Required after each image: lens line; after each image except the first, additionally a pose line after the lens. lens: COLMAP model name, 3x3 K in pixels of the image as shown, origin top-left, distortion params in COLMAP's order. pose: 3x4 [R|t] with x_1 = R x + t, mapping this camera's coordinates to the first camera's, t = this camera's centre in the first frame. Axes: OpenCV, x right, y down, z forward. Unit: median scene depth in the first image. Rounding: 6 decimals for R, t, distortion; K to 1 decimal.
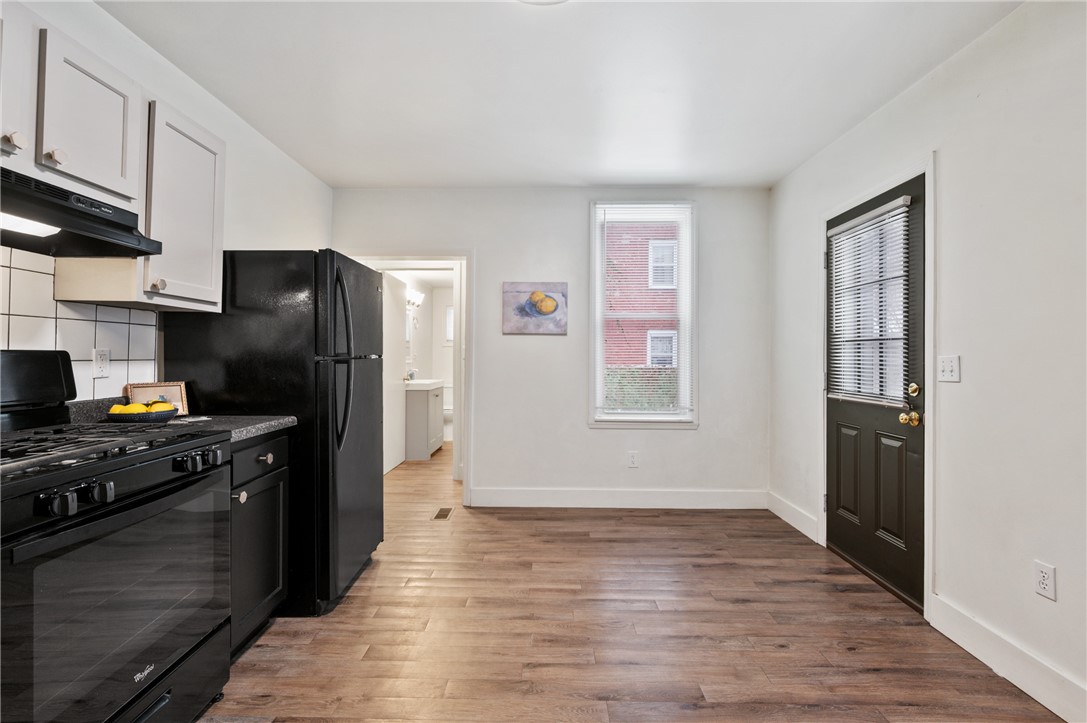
lens RADIAL K [[488.3, 0, 545.6], [0, 488.3, 352.7], [0, 0, 1]] dist [0.000900, 0.000224]
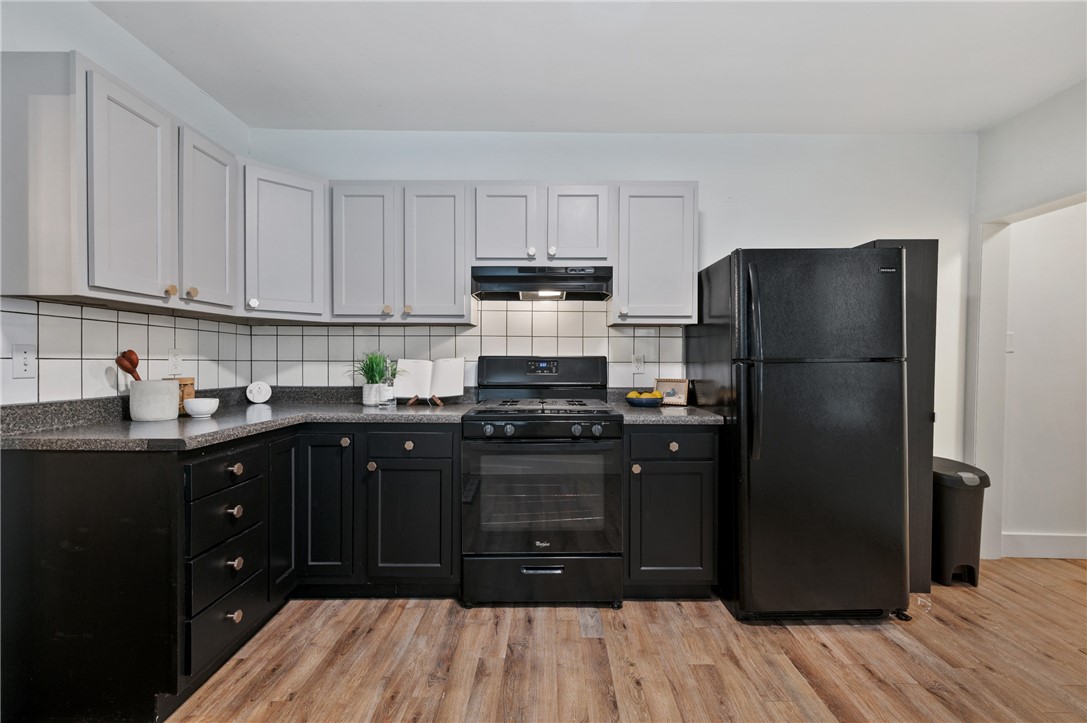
lens RADIAL K [[477.5, 0, 543.5], [0, 477.5, 361.5], [0, 0, 1]] dist [0.000653, 0.000493]
pose [[-0.005007, -0.000341, -0.999987, 0.633473], [0.004316, 0.999991, -0.000363, 0.013238], [0.999978, -0.004318, -0.005006, 0.758109]]
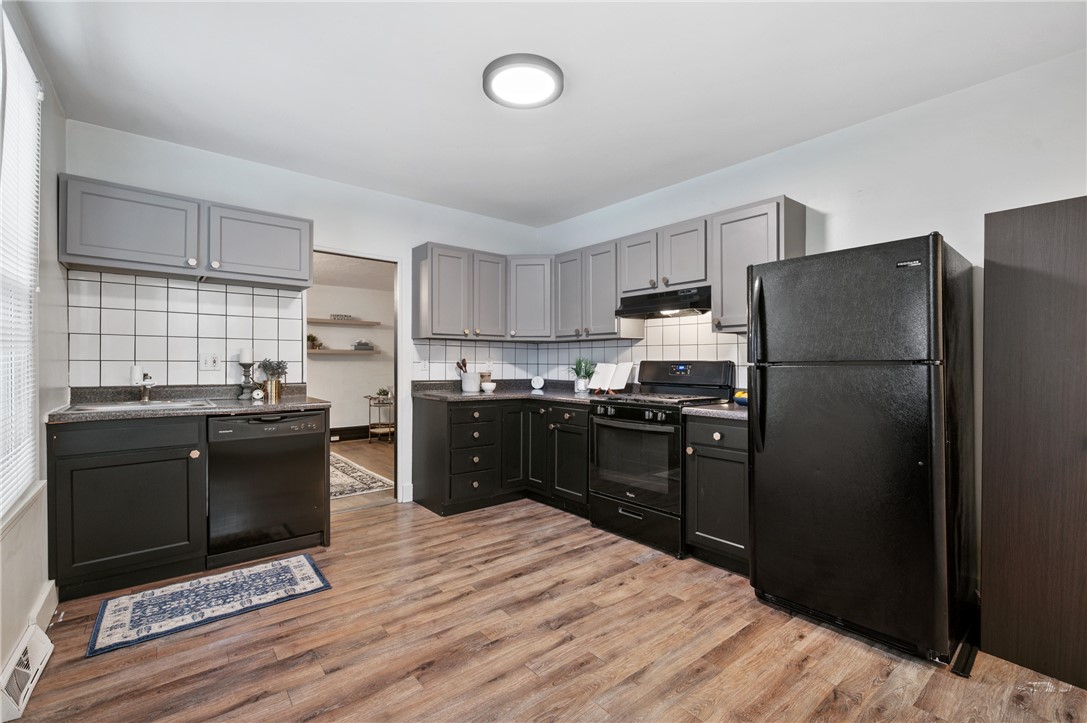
lens RADIAL K [[477.5, 0, 543.5], [0, 477.5, 361.5], [0, 0, 1]] dist [0.000653, 0.000493]
pose [[-0.773370, -0.010309, -0.633871, 0.745083], [-0.002995, 0.999916, -0.012609, 0.024629], [0.633948, -0.007853, -0.773336, 1.899991]]
